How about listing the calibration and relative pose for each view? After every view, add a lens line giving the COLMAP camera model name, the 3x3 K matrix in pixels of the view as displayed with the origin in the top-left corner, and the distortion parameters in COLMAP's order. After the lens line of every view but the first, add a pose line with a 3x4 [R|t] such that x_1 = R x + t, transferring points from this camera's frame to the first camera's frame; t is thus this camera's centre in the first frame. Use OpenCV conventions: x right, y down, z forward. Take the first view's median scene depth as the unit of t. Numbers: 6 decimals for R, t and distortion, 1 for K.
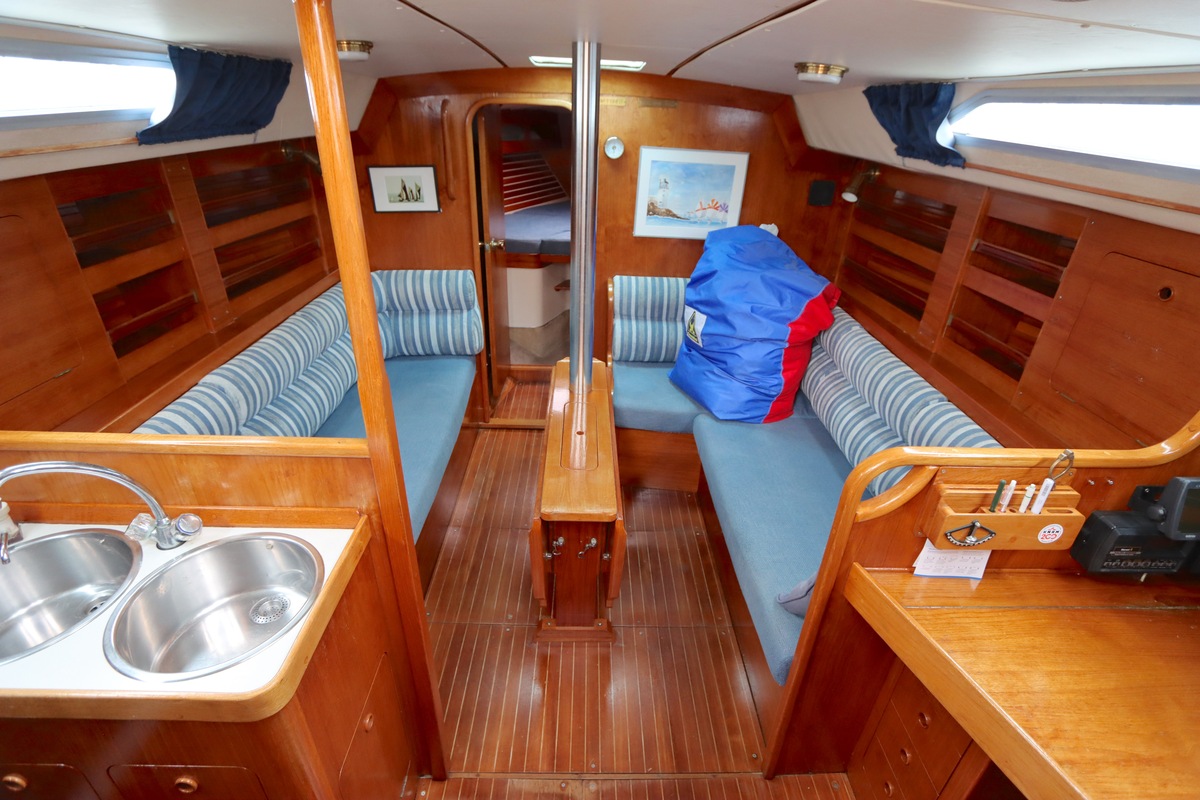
lens RADIAL K [[567.3, 0, 600.7], [0, 567.3, 398.8], [0, 0, 1]] dist [-0.021225, 0.002738]
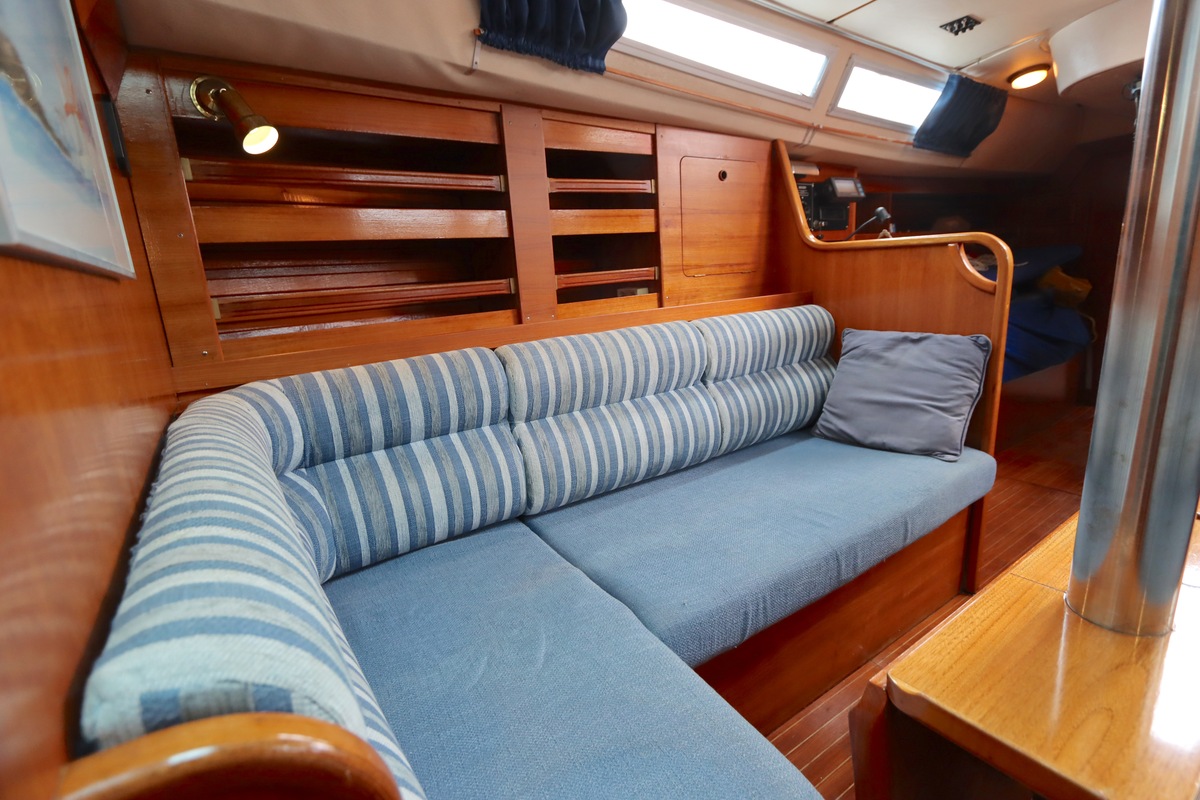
lens RADIAL K [[568.4, 0, 602.1], [0, 568.4, 401.1], [0, 0, 1]] dist [-0.017672, 0.000619]
pose [[-0.542159, -0.200934, 0.815898, -0.085460], [0.424369, 0.772583, 0.472257, -0.279172], [-0.725241, 0.602280, -0.333592, 1.012928]]
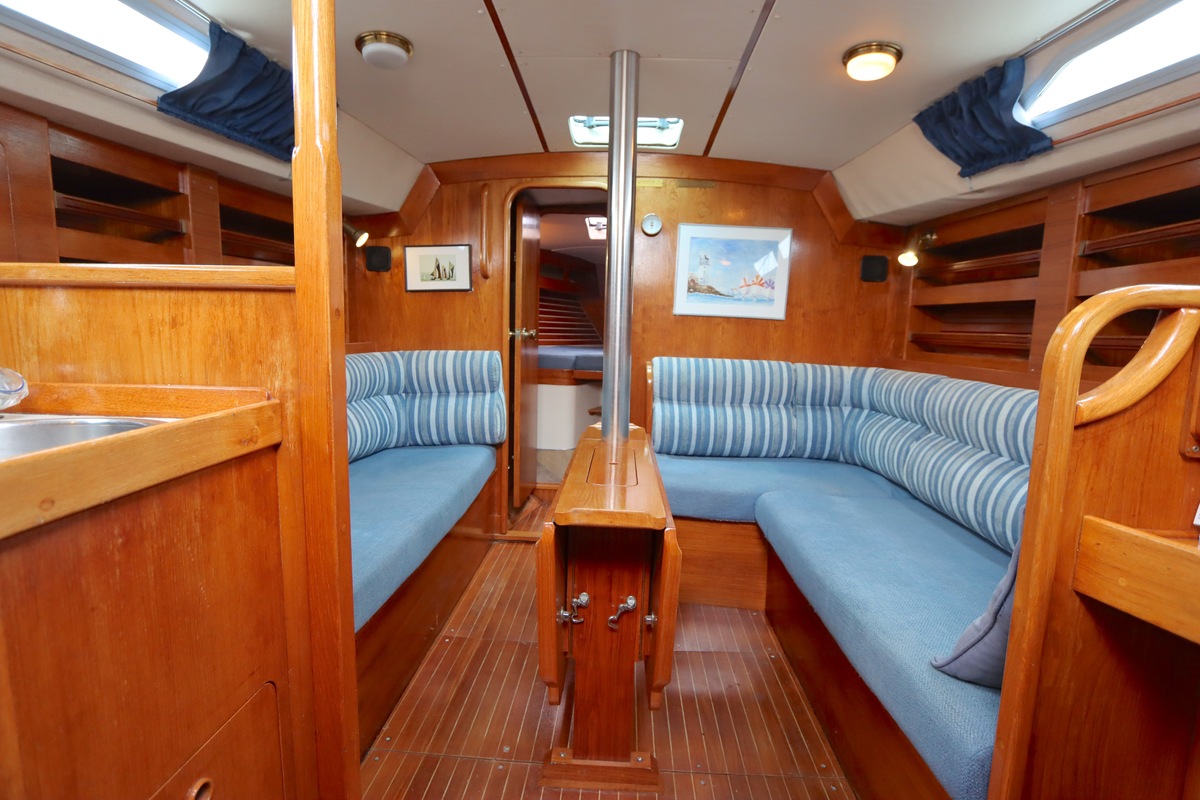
lens RADIAL K [[564.7, 0, 599.4], [0, 564.7, 395.8], [0, 0, 1]] dist [-0.019759, 0.001062]
pose [[0.997972, -0.000711, -0.063650, -0.004895], [-0.022166, 0.933475, -0.357956, 0.179306], [0.059670, 0.358641, 0.931567, 0.182379]]
